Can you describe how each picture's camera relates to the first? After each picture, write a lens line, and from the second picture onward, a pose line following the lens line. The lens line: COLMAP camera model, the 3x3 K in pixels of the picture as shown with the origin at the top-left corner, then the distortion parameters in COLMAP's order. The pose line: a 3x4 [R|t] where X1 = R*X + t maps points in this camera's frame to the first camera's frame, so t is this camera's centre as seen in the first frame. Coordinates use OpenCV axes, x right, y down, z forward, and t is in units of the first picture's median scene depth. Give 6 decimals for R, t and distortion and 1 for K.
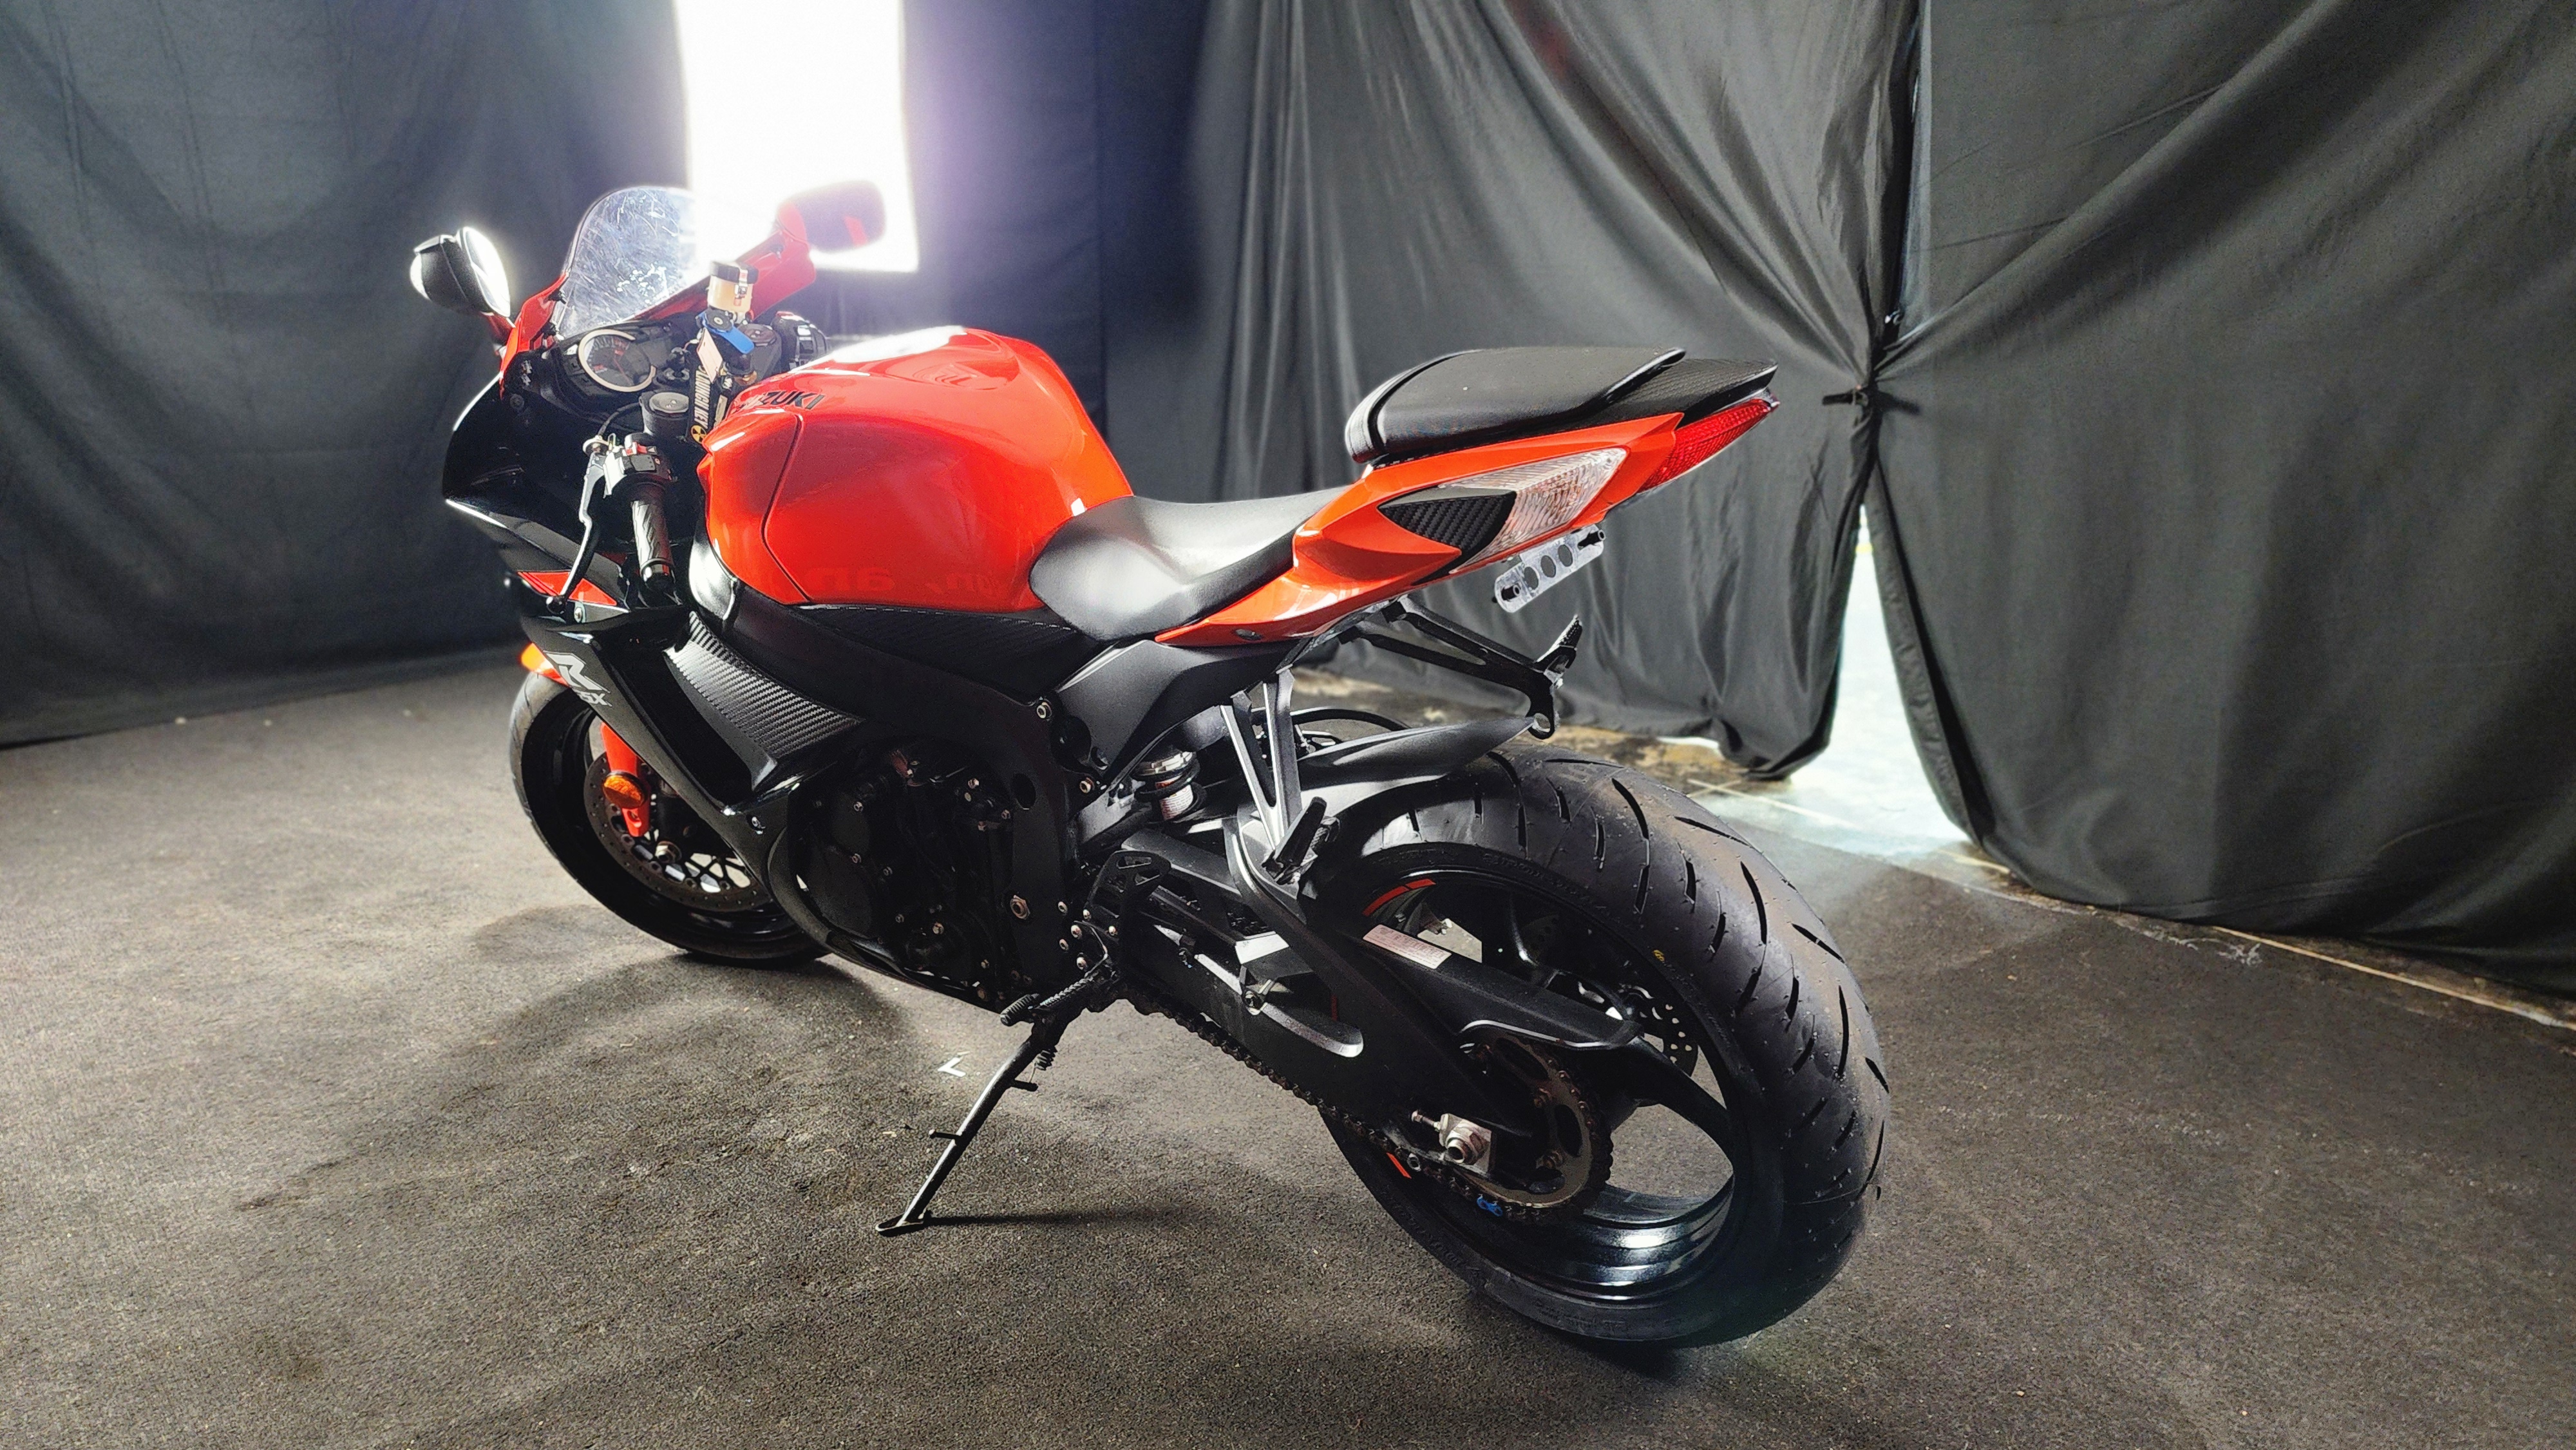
lens RADIAL K [[1765.3, 0, 1285.2], [0, 1765.3, 727.7], [0, 0, 1]] dist [0.043952, 0.001855]
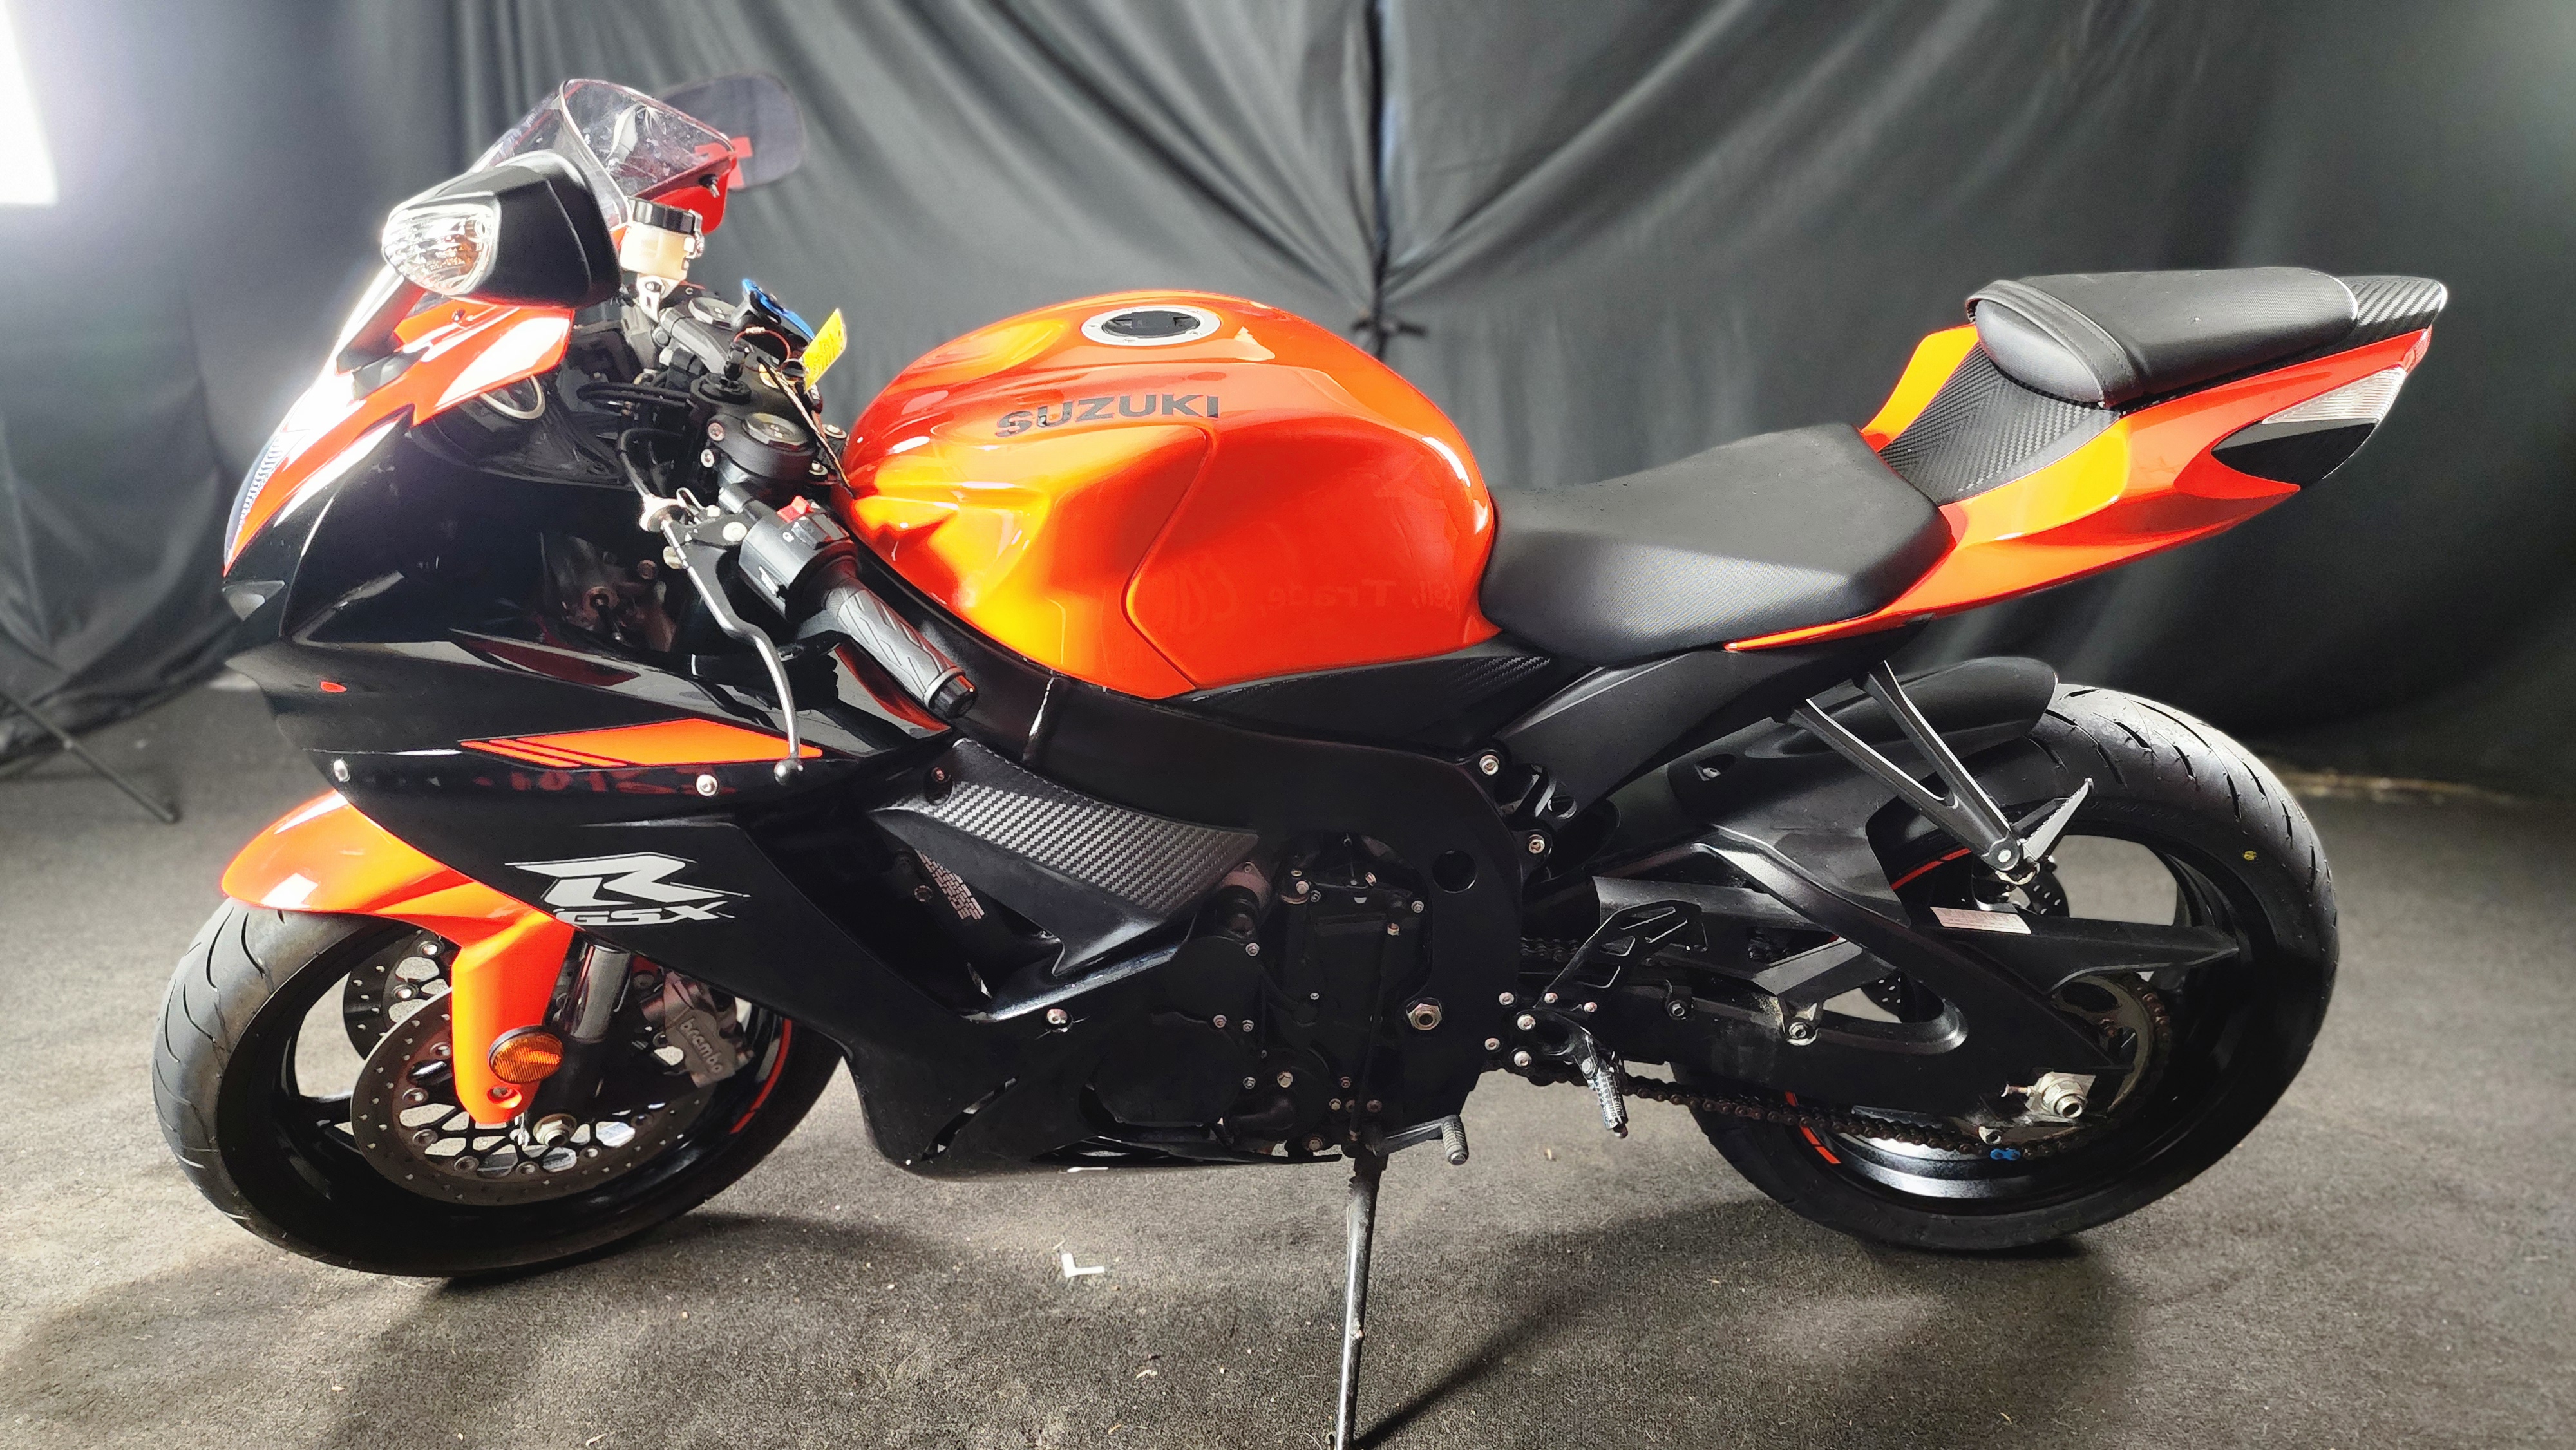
lens RADIAL K [[1765.3, 0, 1287.5], [0, 1765.3, 718.8], [0, 0, 1]] dist [0.043952, 0.001855]
pose [[0.761814, -0.198882, 0.616511, -0.417520], [0.177909, 0.979344, 0.096090, -0.074360], [-0.622887, 0.036480, 0.781461, 0.259049]]
